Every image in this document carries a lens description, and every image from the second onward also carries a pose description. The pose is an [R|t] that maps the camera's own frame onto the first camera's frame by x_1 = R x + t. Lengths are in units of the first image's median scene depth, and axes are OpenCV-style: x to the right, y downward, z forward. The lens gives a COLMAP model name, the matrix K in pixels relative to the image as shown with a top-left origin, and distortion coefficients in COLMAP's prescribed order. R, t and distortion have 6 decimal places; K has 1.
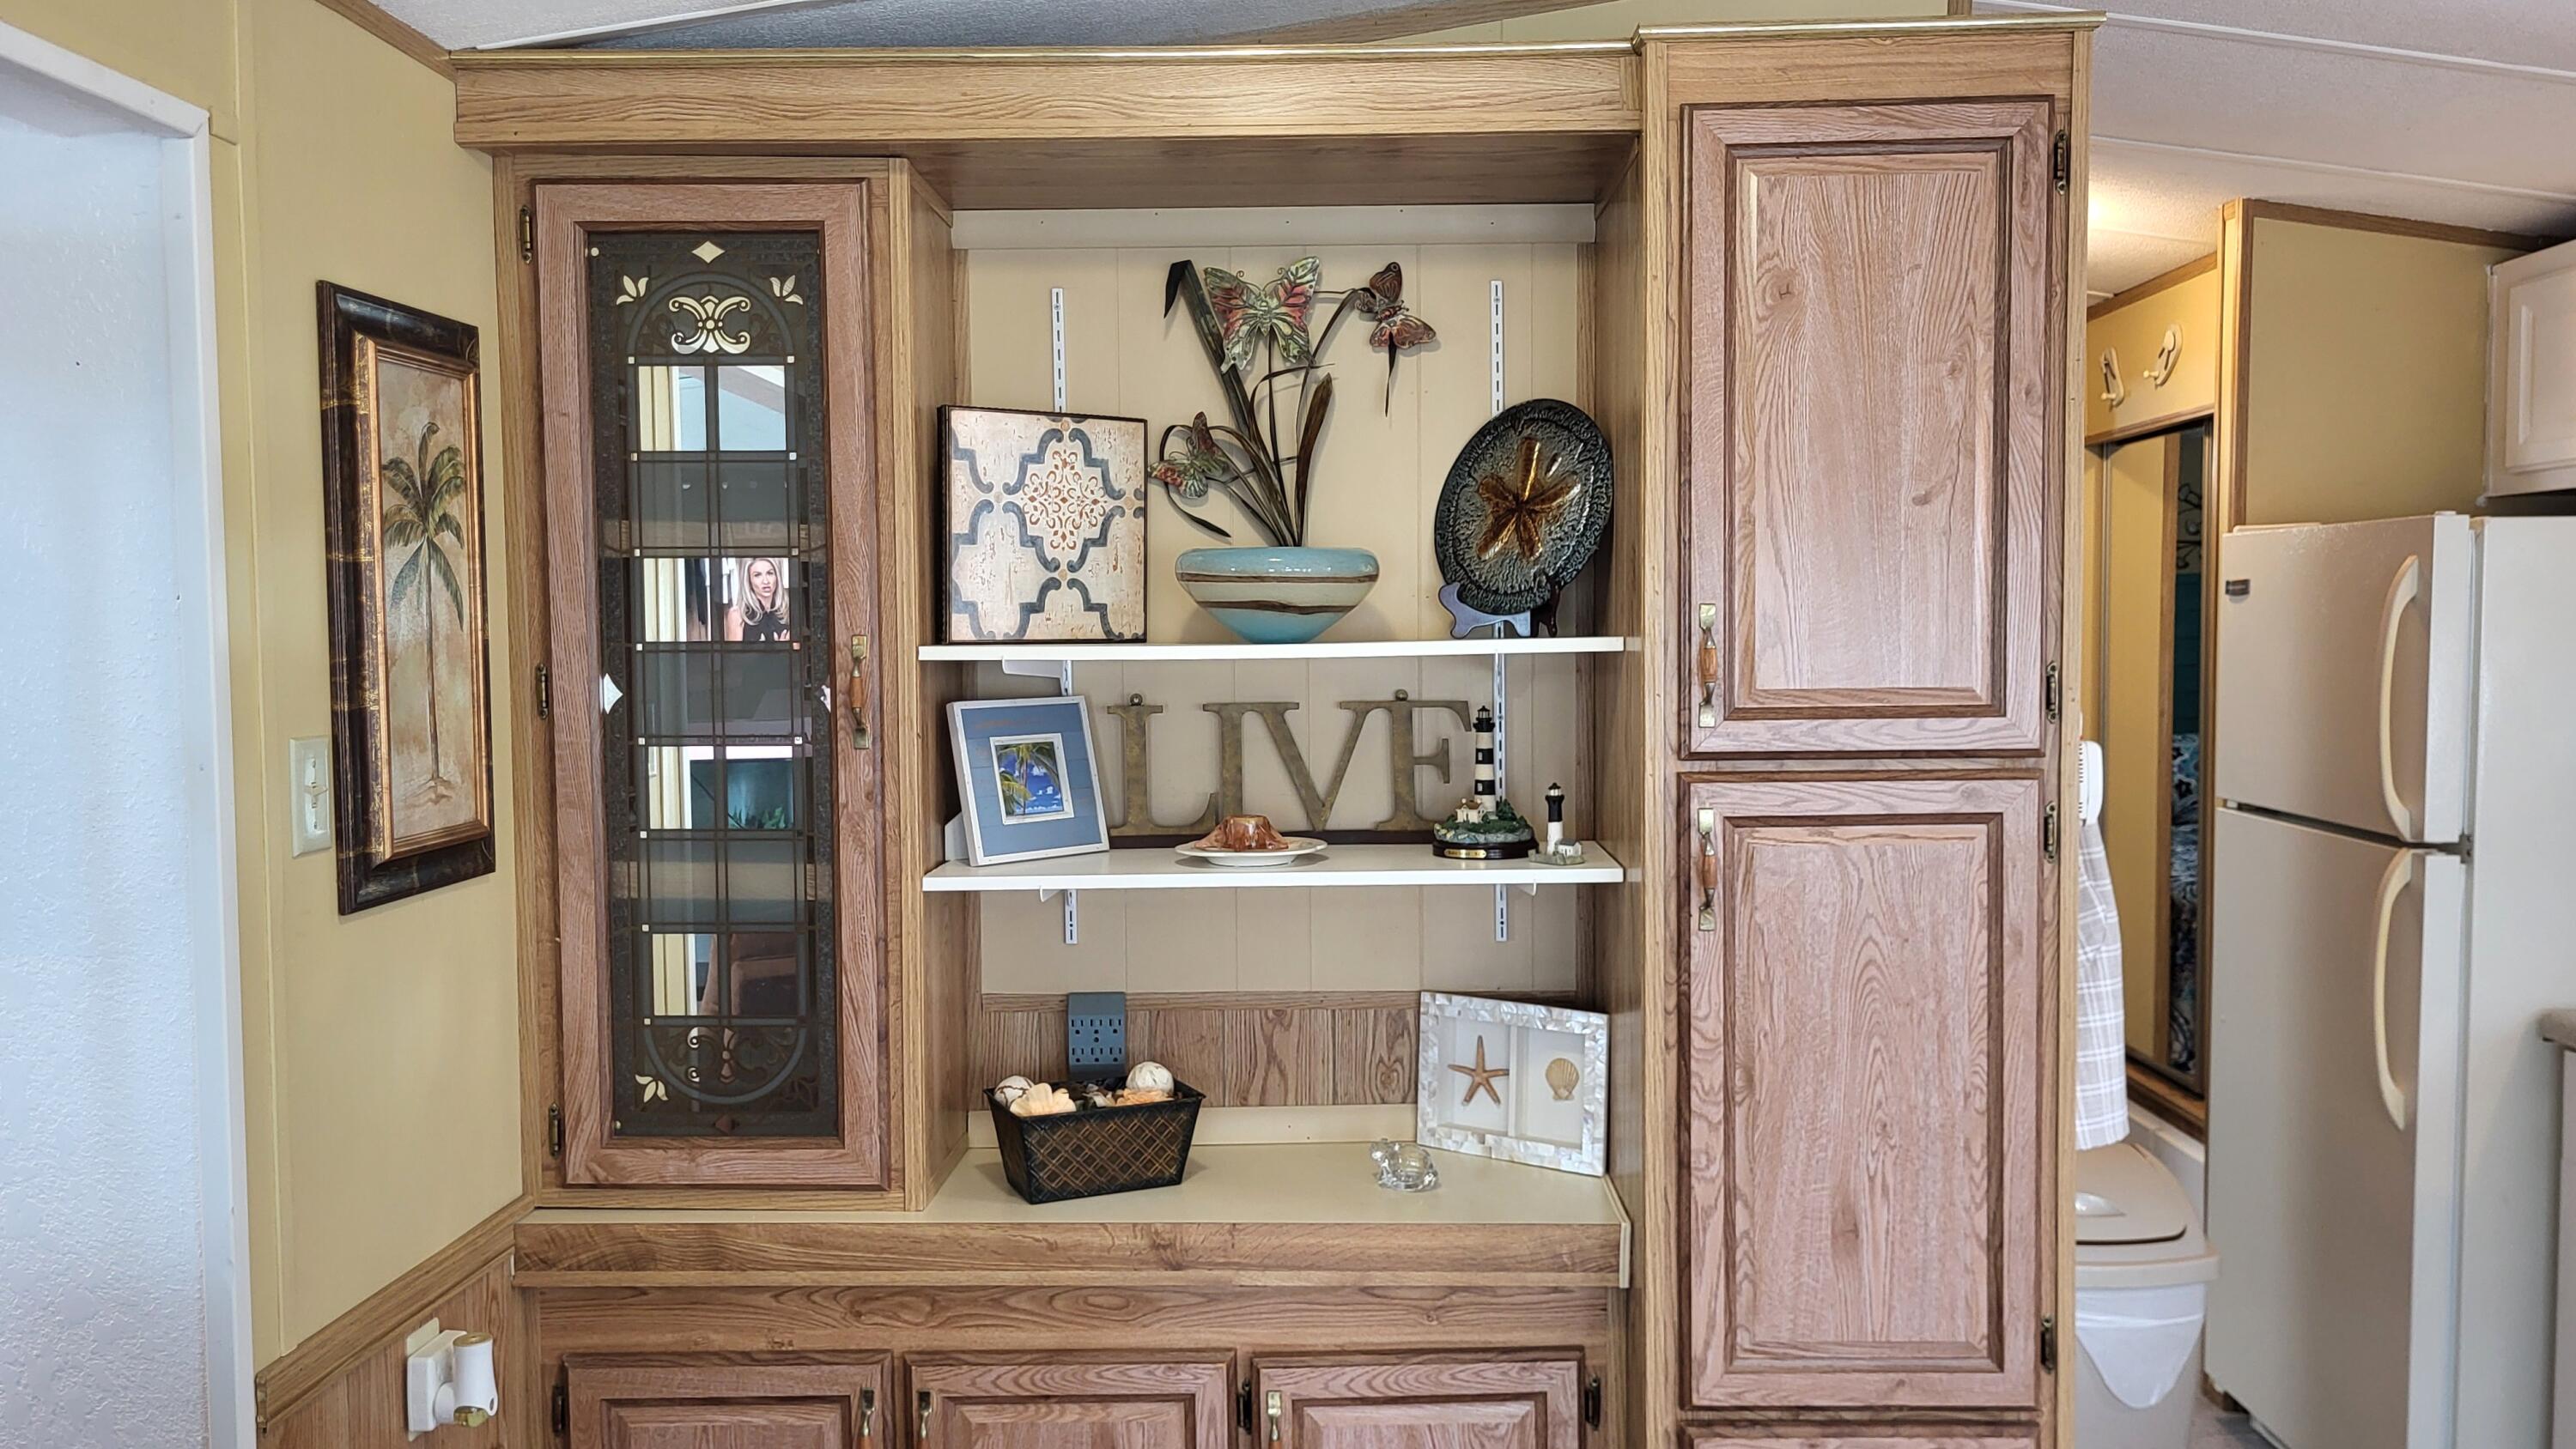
lens RADIAL K [[1972.9, 0, 1302.4], [0, 1972.9, 734.4], [0, 0, 1]] dist [0.030287, 0.002780]
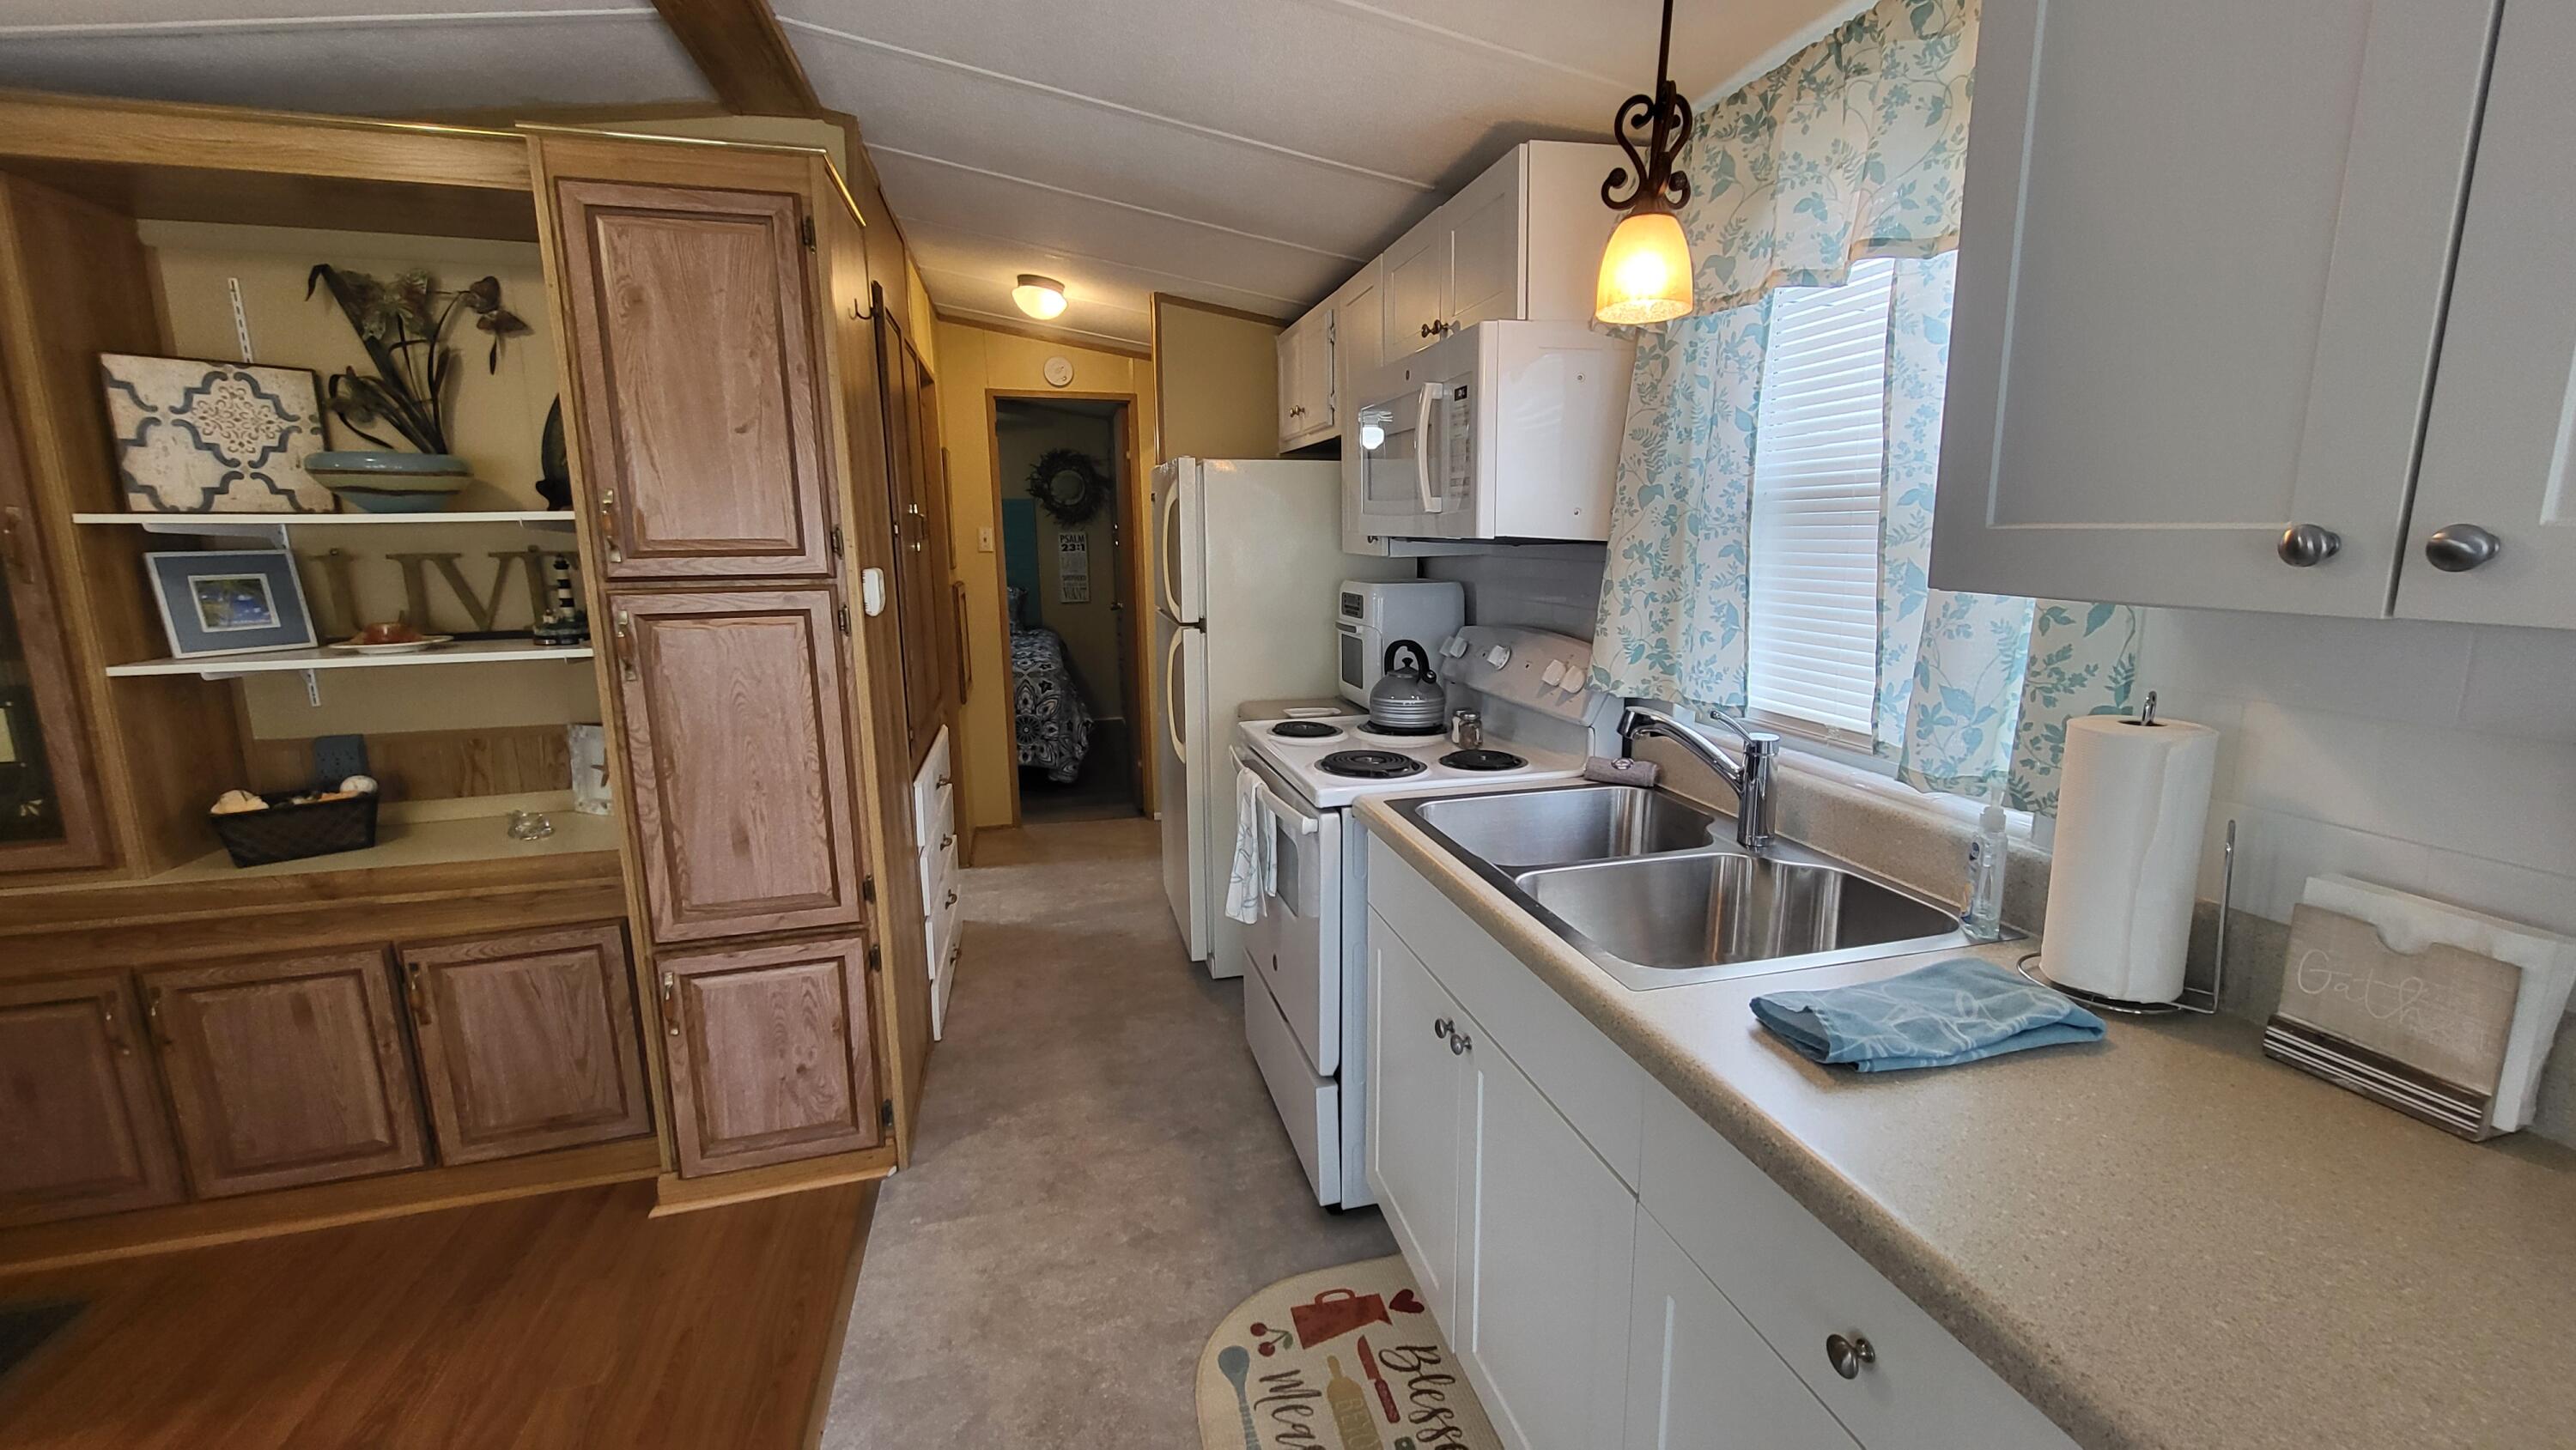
lens RADIAL K [[1010.0, 0, 1309.7], [0, 1010.0, 712.0], [0, 0, 1]] dist [0.002618, -0.001124]
pose [[0.955051, -0.050006, 0.292194, 0.451712], [0.013814, 0.992106, 0.124638, 0.021136], [-0.296120, -0.114999, 0.948202, -0.021561]]
